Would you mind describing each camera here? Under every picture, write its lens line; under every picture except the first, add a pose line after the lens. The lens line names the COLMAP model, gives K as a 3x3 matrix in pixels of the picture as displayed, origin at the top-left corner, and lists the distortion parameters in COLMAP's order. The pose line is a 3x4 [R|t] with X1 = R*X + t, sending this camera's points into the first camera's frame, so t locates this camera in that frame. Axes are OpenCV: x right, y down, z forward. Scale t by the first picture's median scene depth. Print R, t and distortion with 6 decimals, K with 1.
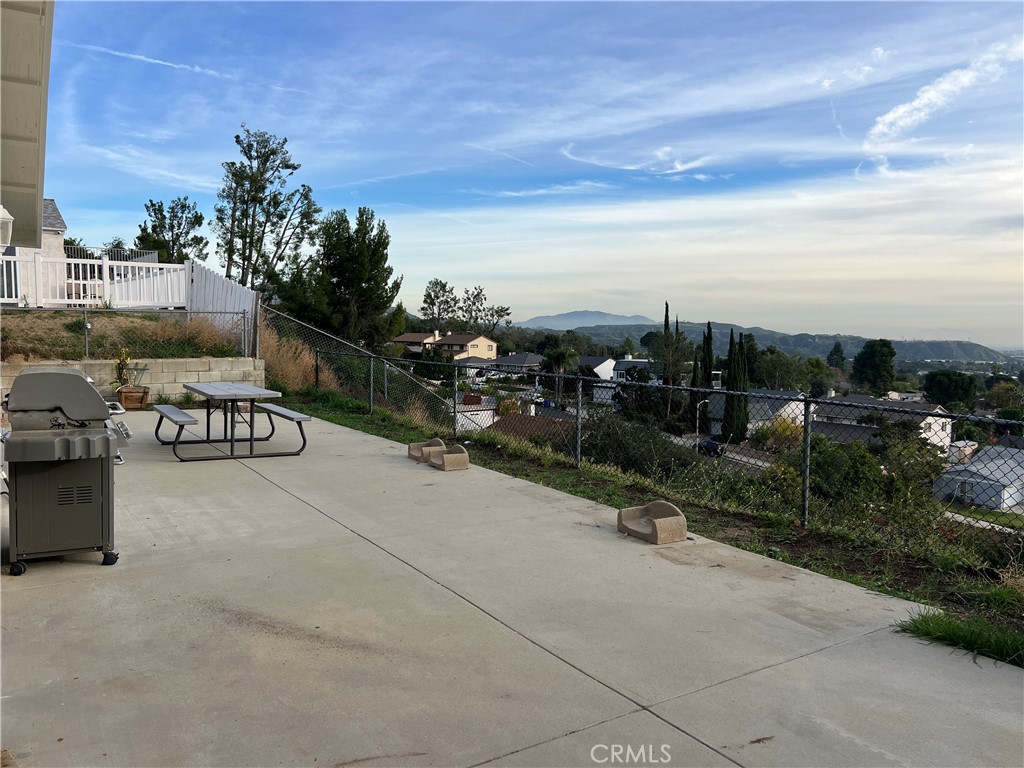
lens RADIAL K [[766.1, 0, 525.2], [0, 766.1, 417.2], [0, 0, 1]] dist [0.057662, -0.071603]
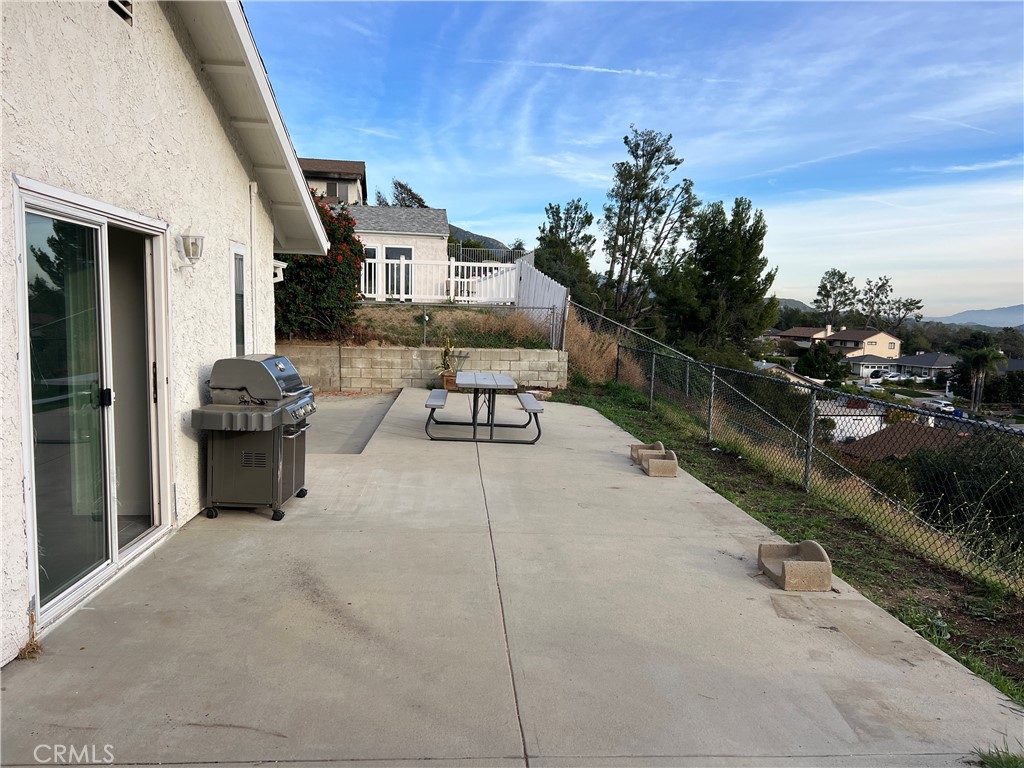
lens RADIAL K [[766.1, 0, 531.5], [0, 766.1, 433.9], [0, 0, 1]] dist [0.057662, -0.071603]
pose [[0.875452, 0.088947, -0.475050, 0.149434], [-0.074205, 0.996002, 0.049740, -0.013377], [0.477575, -0.008294, 0.878552, 0.054486]]
